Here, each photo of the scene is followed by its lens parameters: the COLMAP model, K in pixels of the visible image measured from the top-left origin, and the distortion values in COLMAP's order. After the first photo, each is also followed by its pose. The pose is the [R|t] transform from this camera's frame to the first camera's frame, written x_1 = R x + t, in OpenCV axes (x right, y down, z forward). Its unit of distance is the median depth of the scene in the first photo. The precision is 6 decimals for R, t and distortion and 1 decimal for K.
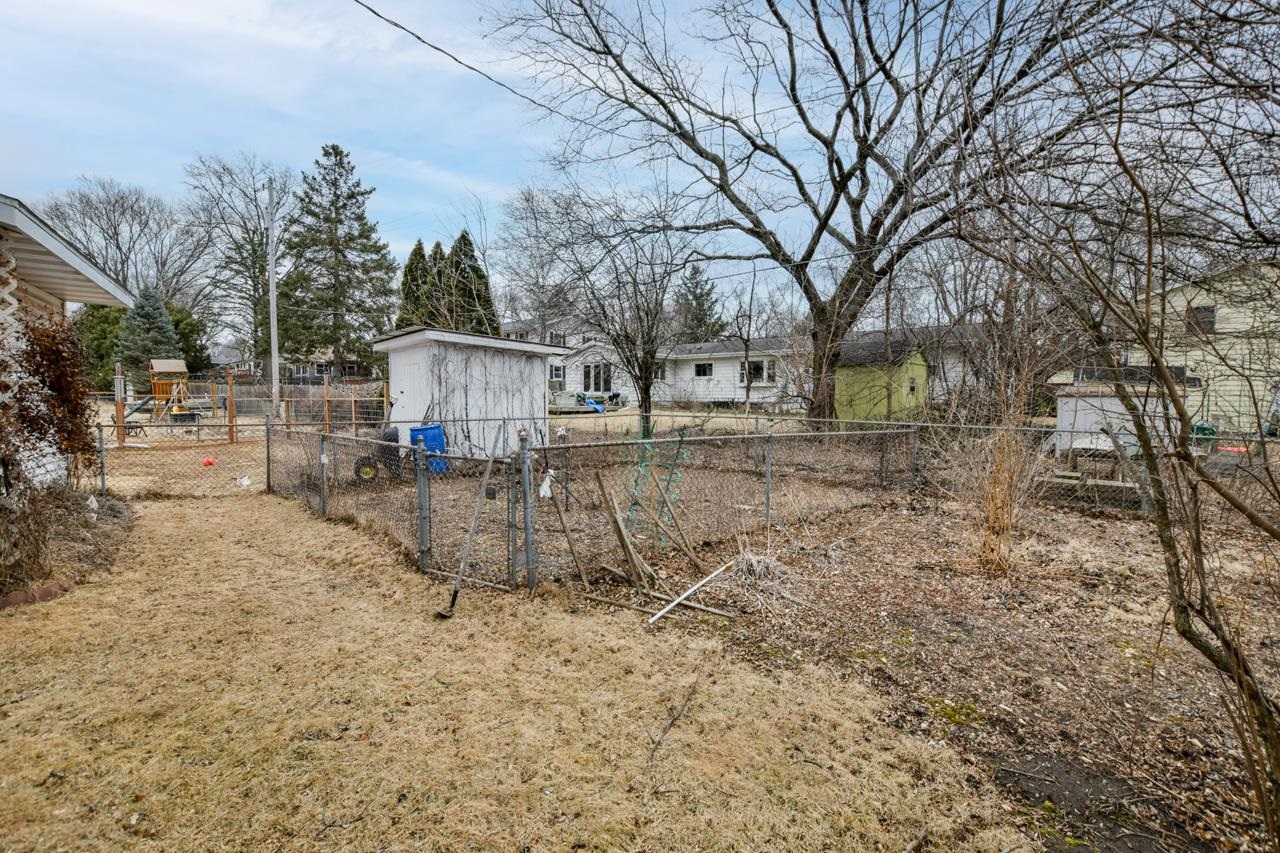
lens RADIAL K [[563.2, 0, 645.5], [0, 563.2, 429.5], [0, 0, 1]] dist [-0.033347, 0.005851]
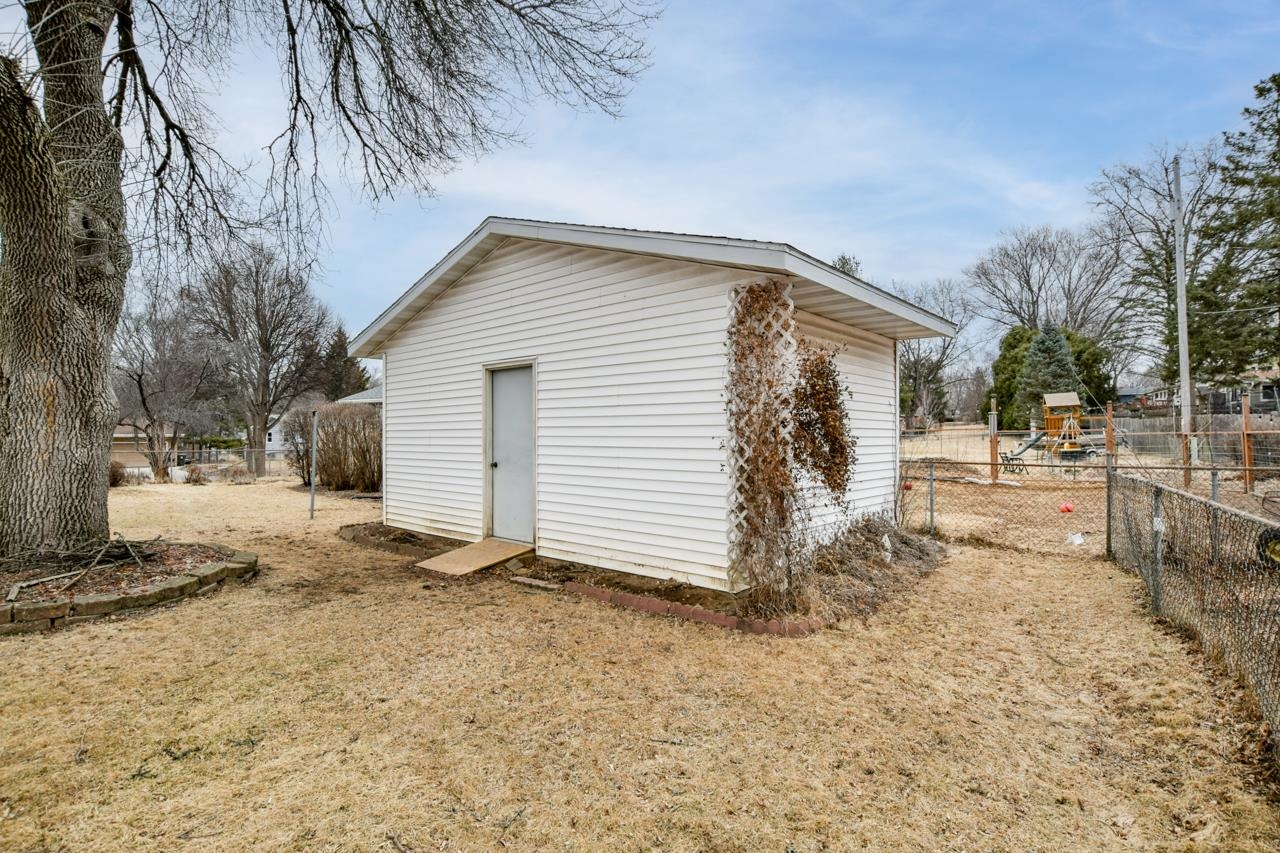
lens RADIAL K [[619.4, 0, 685.8], [0, 619.4, 427.5], [0, 0, 1]] dist [-0.020920, 0.001749]
pose [[0.249442, -0.024568, -0.968078, -0.010961], [-0.041142, 0.998507, -0.035942, -0.003624], [0.967515, 0.048794, 0.248059, 0.105053]]
